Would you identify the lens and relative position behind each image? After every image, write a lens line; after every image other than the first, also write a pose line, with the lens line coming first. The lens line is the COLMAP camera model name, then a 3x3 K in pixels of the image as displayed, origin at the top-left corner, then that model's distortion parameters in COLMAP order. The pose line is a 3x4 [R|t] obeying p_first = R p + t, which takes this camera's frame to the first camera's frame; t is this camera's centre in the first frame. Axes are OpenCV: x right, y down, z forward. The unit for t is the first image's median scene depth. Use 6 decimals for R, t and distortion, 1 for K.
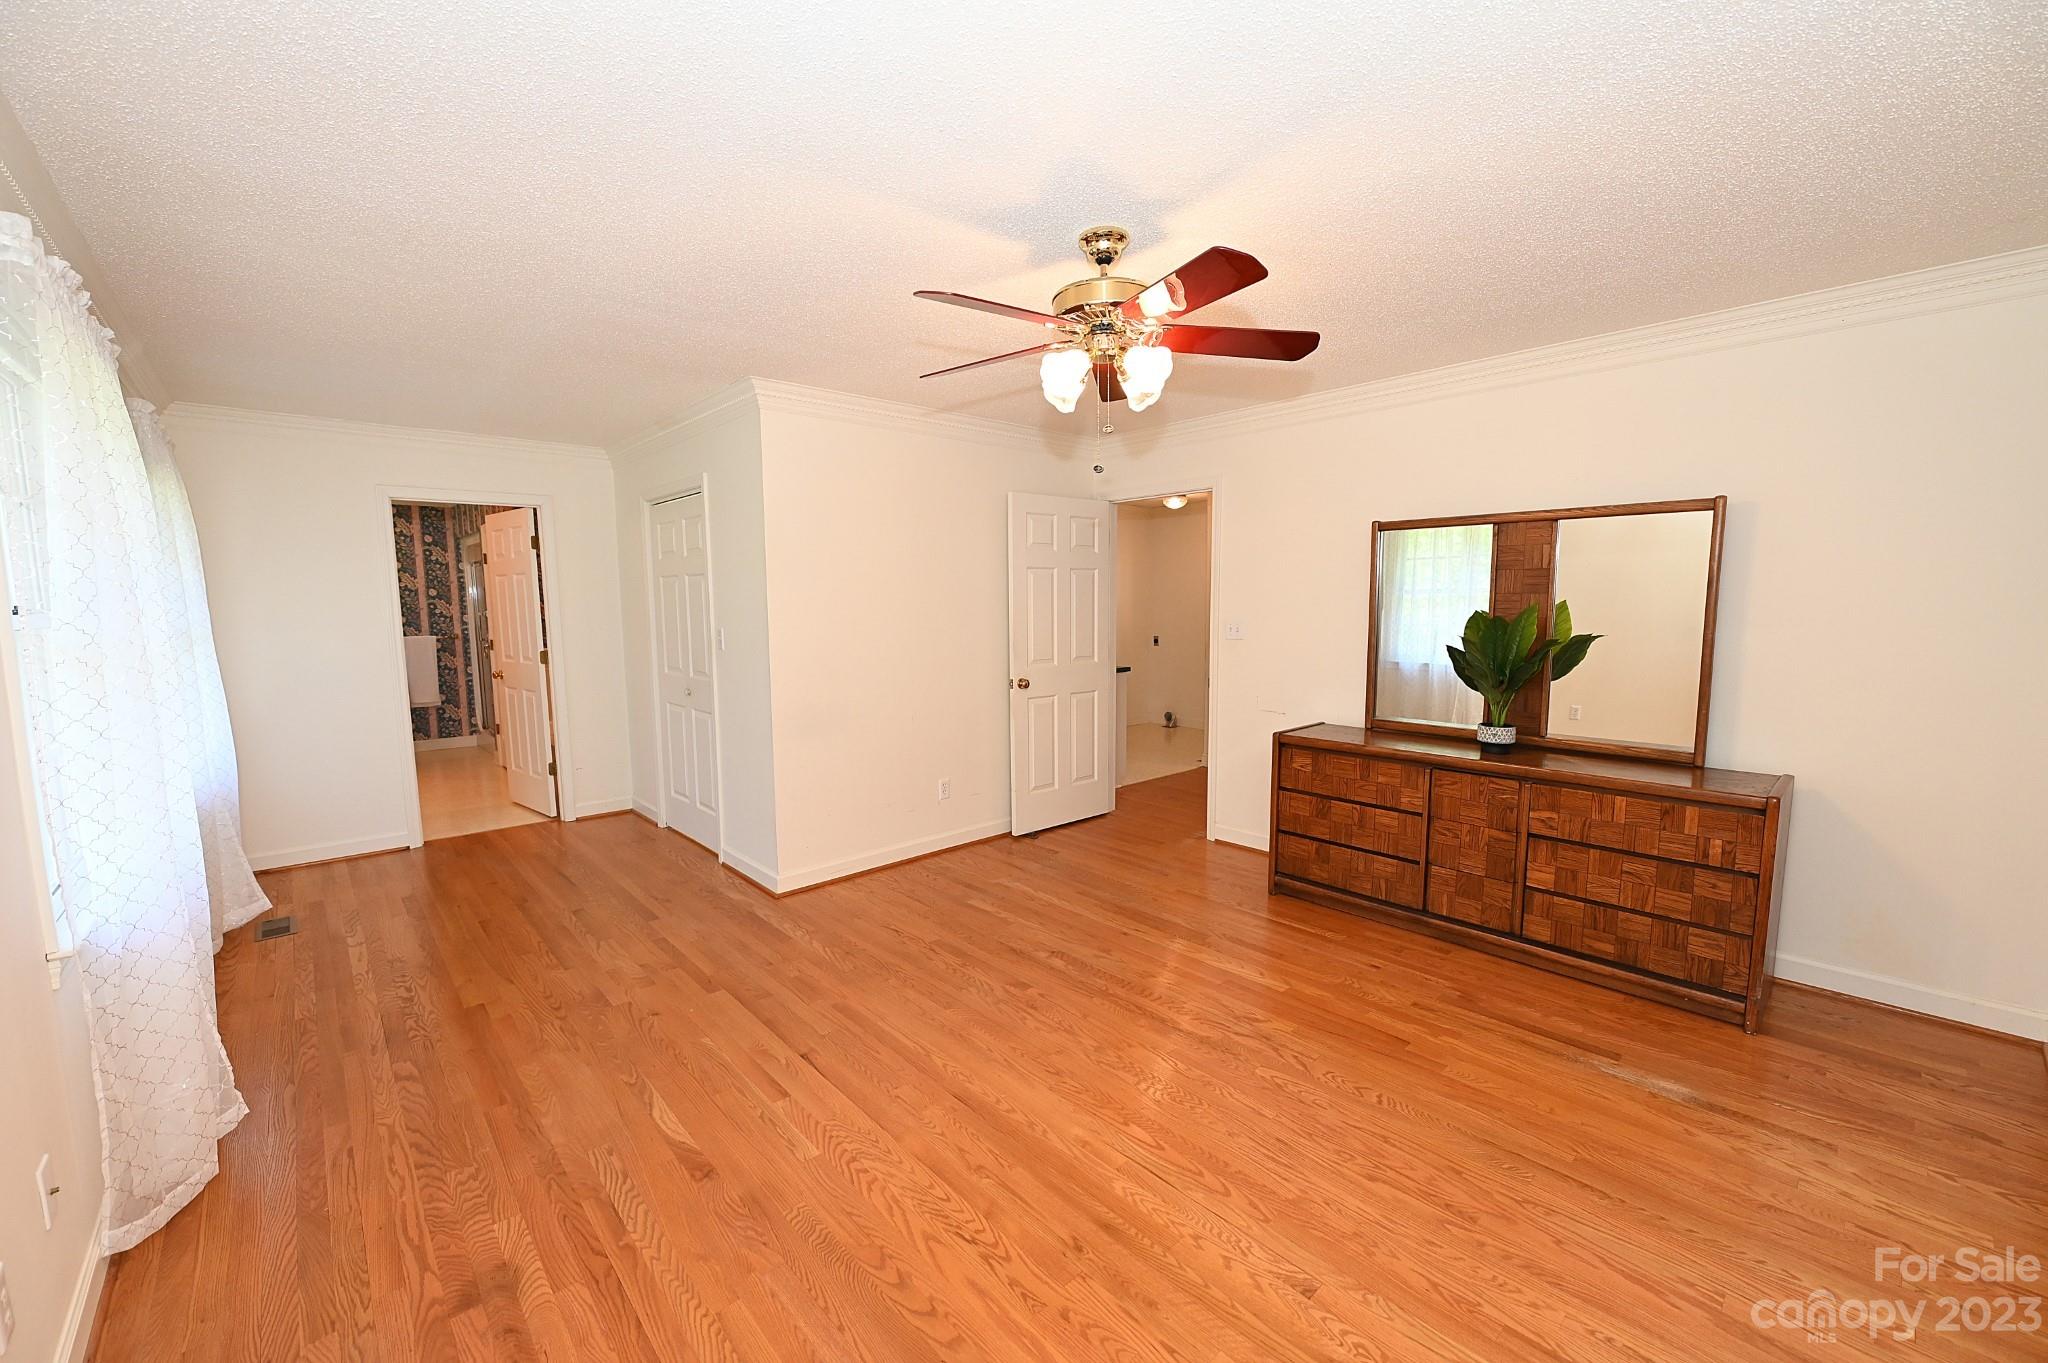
lens RADIAL K [[810.7, 0, 1022.4], [0, 810.7, 683.0], [0, 0, 1]] dist [-0.002971, -0.001157]
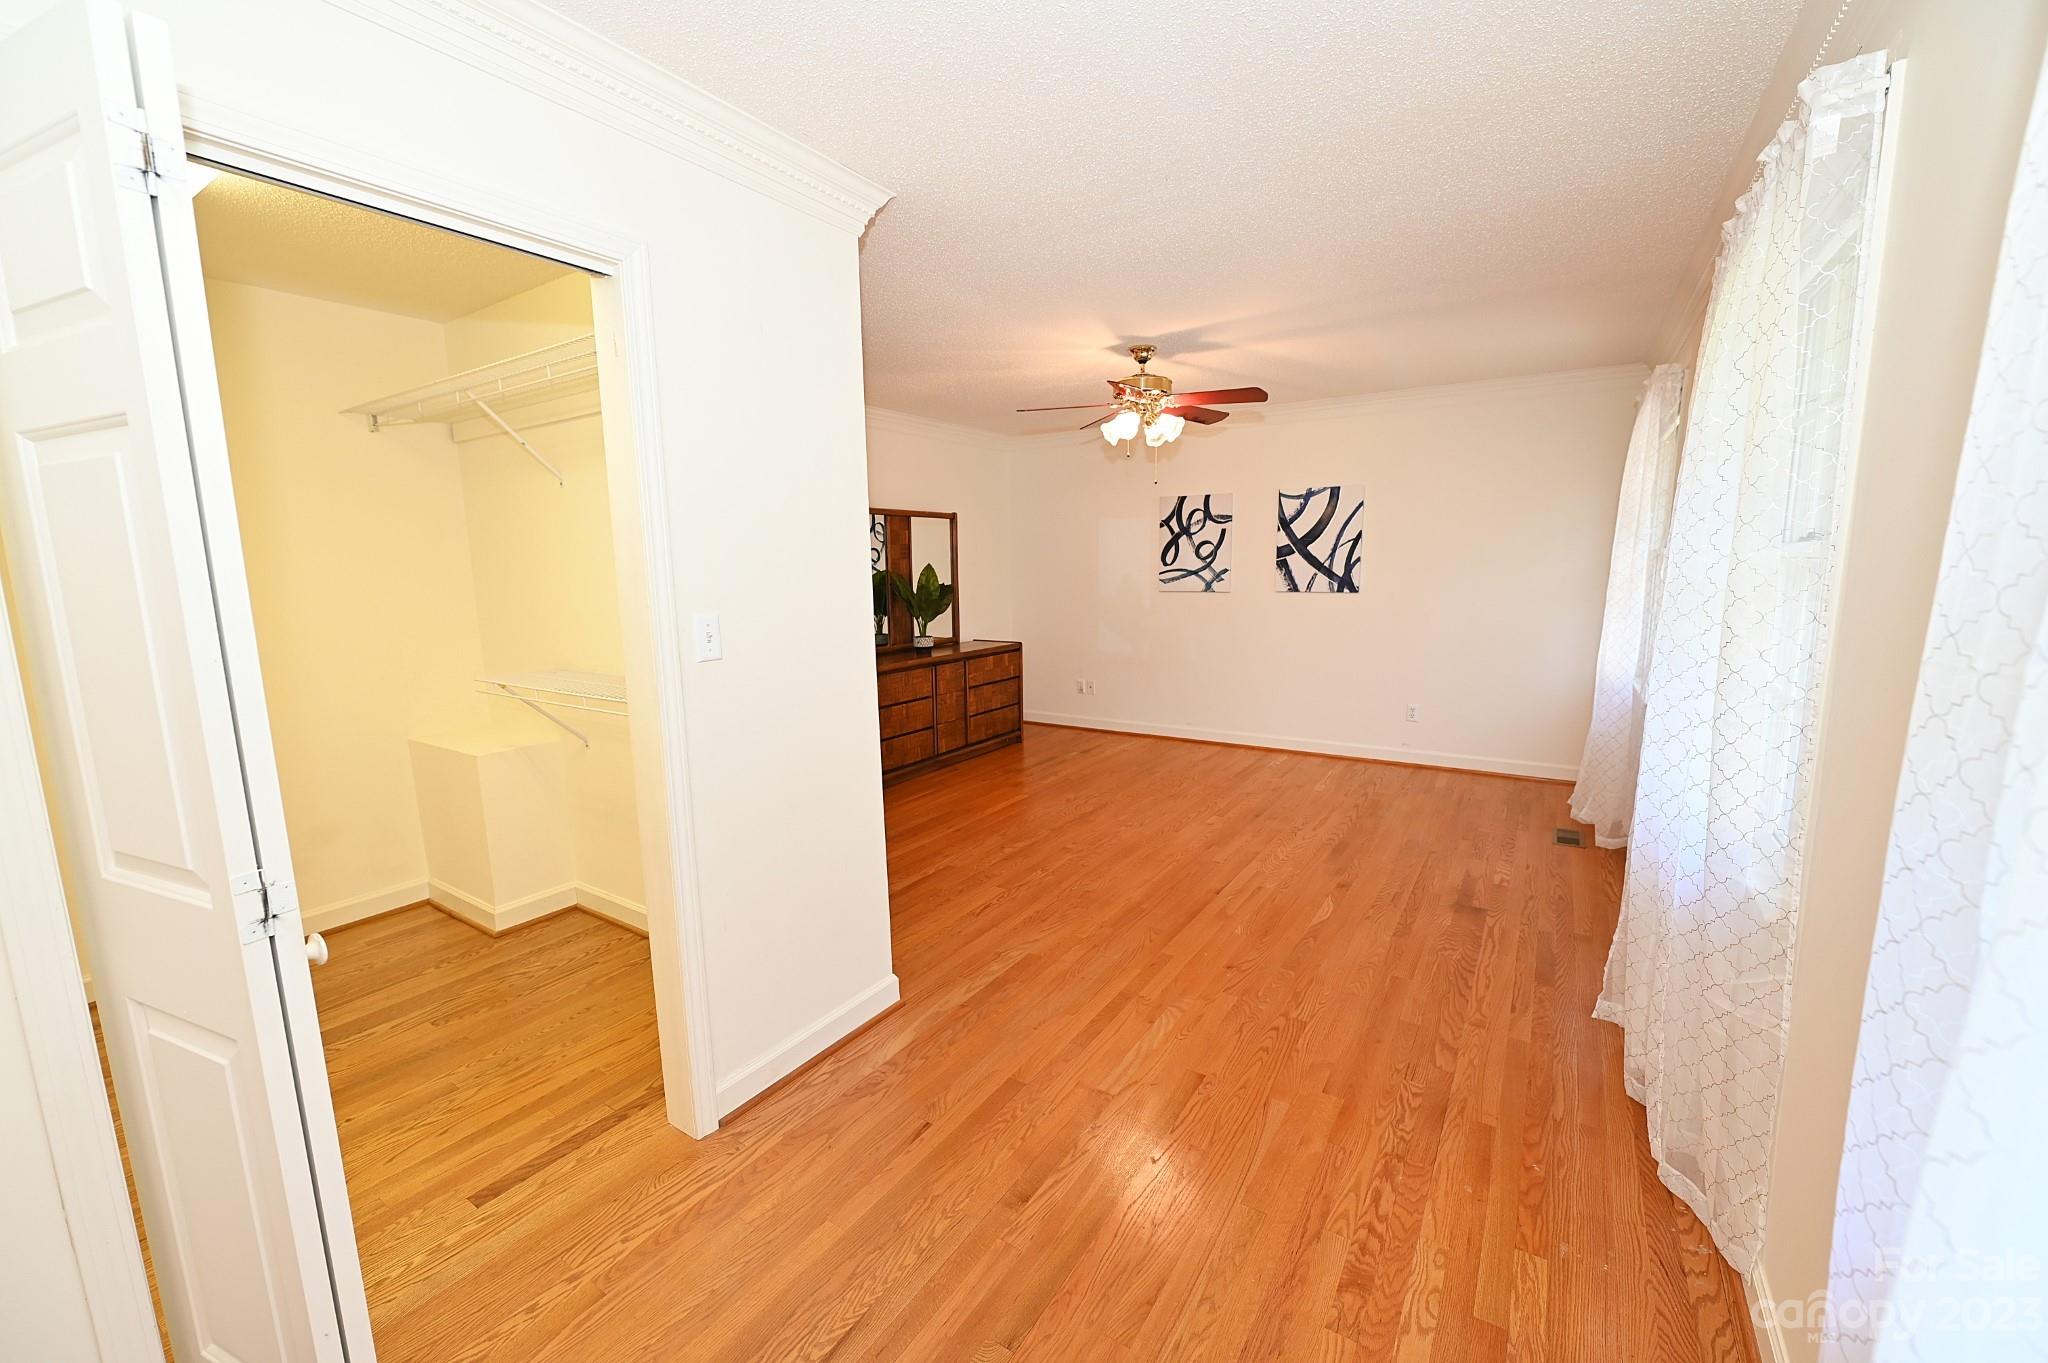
lens RADIAL K [[810.7, 0, 1025.2], [0, 810.7, 692.4], [0, 0, 1]] dist [-0.002971, -0.001157]
pose [[-0.254270, -0.139099, 0.957078, -1.129689], [0.121548, 0.977160, 0.174310, -0.106349], [-0.959465, 0.160653, -0.231556, 1.238185]]
